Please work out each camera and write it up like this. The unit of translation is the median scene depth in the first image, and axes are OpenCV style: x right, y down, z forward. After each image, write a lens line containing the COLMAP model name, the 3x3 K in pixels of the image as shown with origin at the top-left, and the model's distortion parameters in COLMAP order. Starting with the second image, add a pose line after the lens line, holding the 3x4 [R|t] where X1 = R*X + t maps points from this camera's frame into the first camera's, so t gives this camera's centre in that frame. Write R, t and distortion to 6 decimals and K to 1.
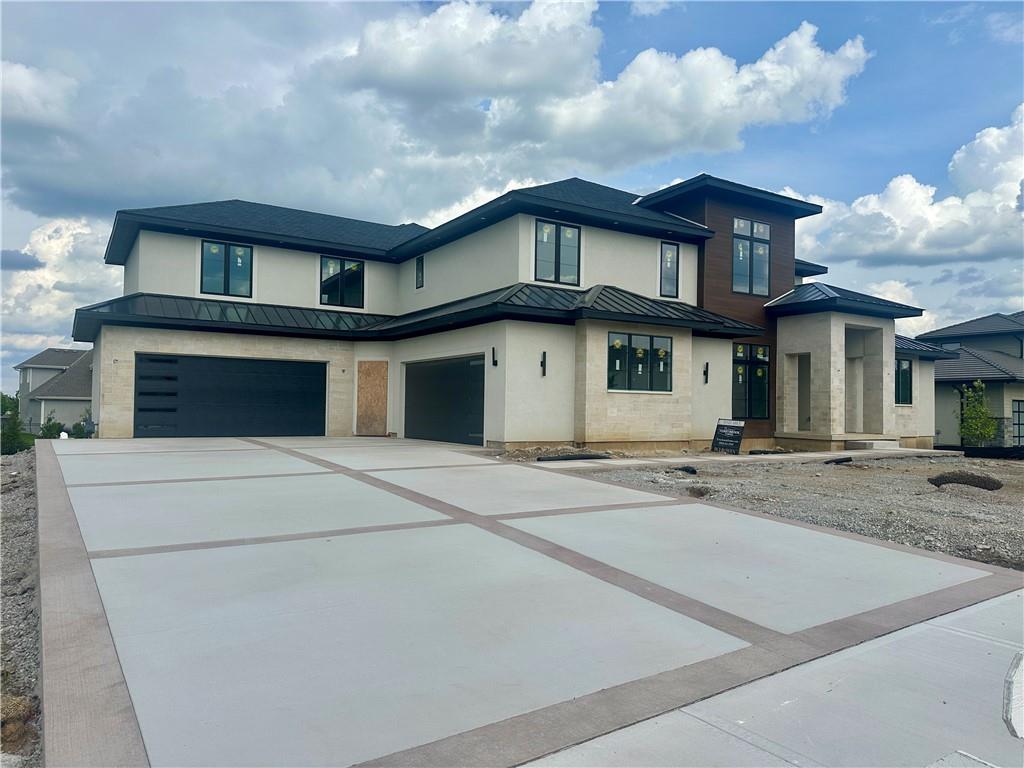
lens RADIAL K [[724.1, 0, 515.8], [0, 724.1, 385.4], [0, 0, 1]] dist [0.072313, -0.018151]
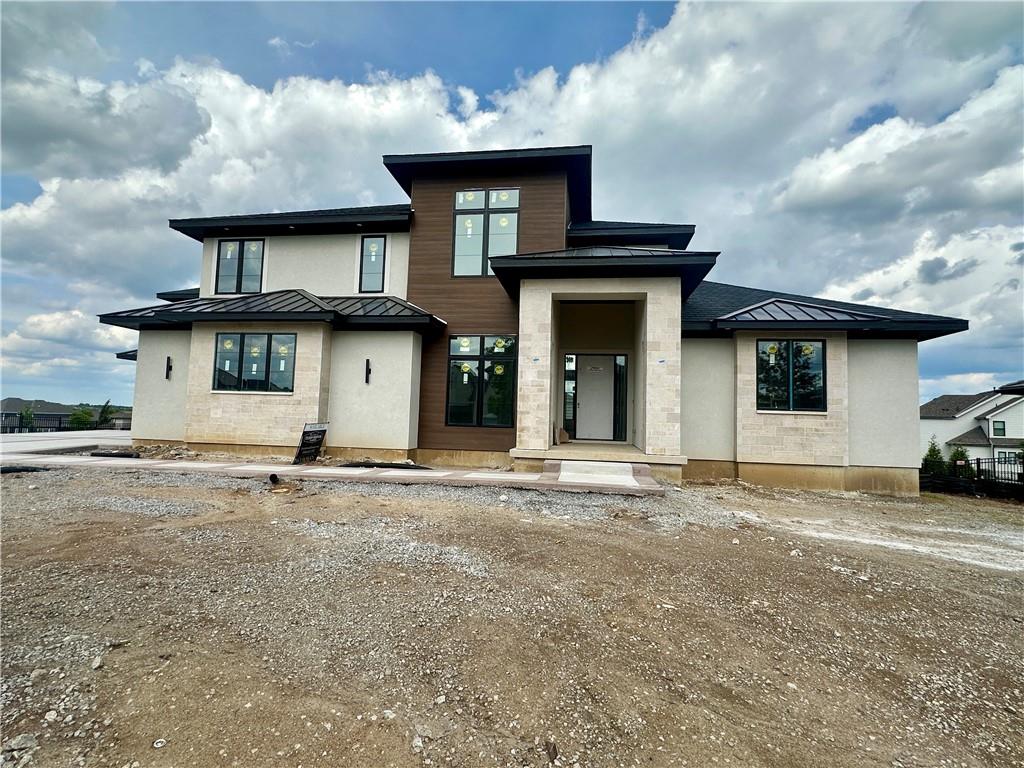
lens RADIAL K [[505.6, 0, 509.0], [0, 505.6, 380.5], [0, 0, 1]] dist [-0.000581, 0.001923]
pose [[0.761223, -0.043554, -0.647026, 0.739239], [0.003326, 0.997991, -0.063265, 0.031120], [0.648482, 0.046007, 0.759839, 0.612698]]
